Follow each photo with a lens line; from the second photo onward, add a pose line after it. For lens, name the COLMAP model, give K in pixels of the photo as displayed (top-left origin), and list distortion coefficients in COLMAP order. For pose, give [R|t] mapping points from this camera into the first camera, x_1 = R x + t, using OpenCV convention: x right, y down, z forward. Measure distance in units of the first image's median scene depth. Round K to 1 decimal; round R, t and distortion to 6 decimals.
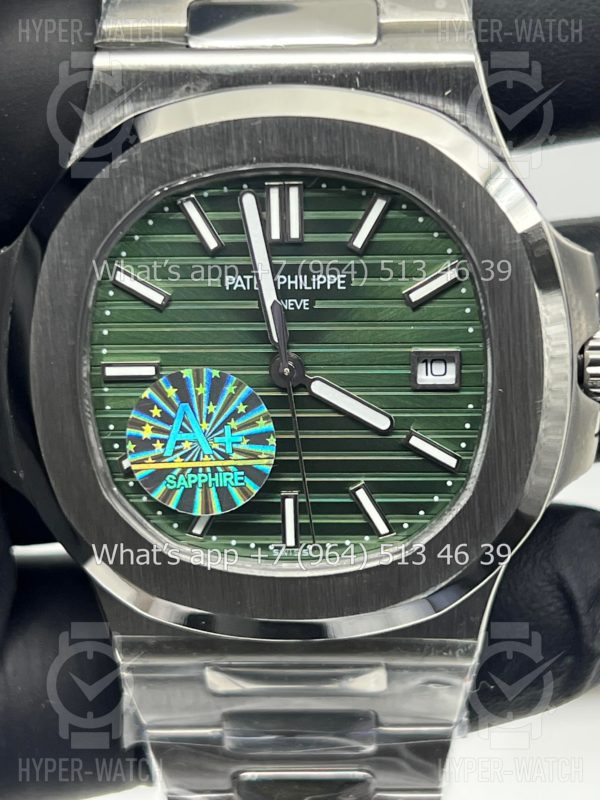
lens RADIAL K [[1869.8, 0, 307.7], [0, 1869.8, 402.3], [0, 0, 1]] dist [0.173358, 0.000000]
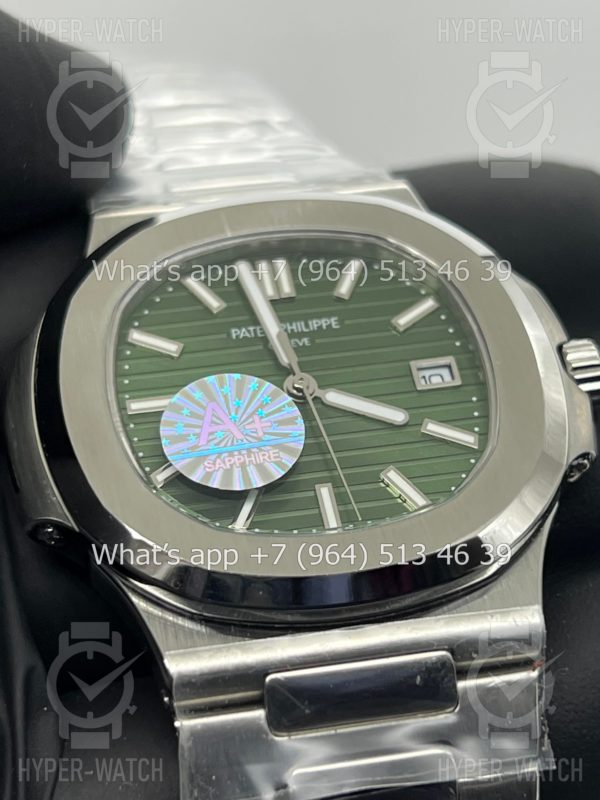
lens RADIAL K [[1869.8, 0, 305.8], [0, 1869.8, 400.8], [0, 0, 1]] dist [0.173358, 0.000000]
pose [[0.980687, -0.076245, 0.180111, -0.202405], [0.184511, 0.666117, -0.722664, 0.765505], [-0.064876, 0.741940, 0.667320, 0.292926]]
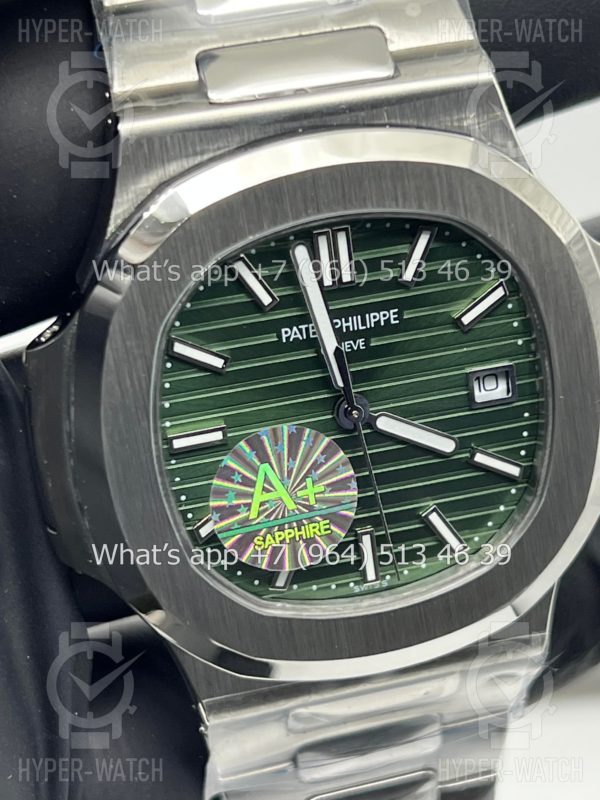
lens RADIAL K [[1869.8, 0, 303.4], [0, 1869.8, 402.6], [0, 0, 1]] dist [0.173358, 0.000000]
pose [[0.953317, -0.171879, 0.248282, -0.284072], [0.151967, 0.983574, 0.097405, -0.123630], [-0.260946, -0.055127, 0.963778, 0.045492]]
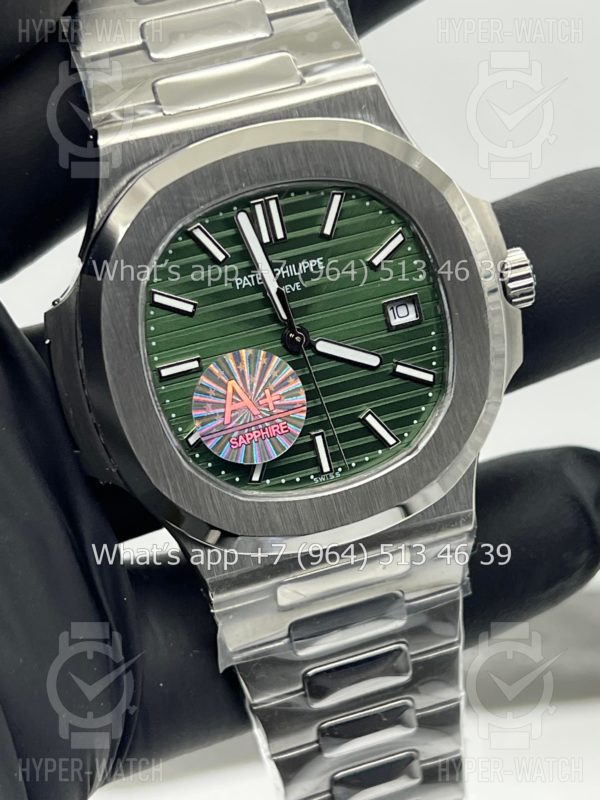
lens RADIAL K [[1869.8, 0, 295.2], [0, 1869.8, 398.0], [0, 0, 1]] dist [0.173358, 0.000000]
pose [[0.943063, -0.239554, 0.230751, -0.324105], [0.252042, 0.967372, -0.025800, 0.056459], [-0.217042, 0.082490, 0.972671, -0.266241]]
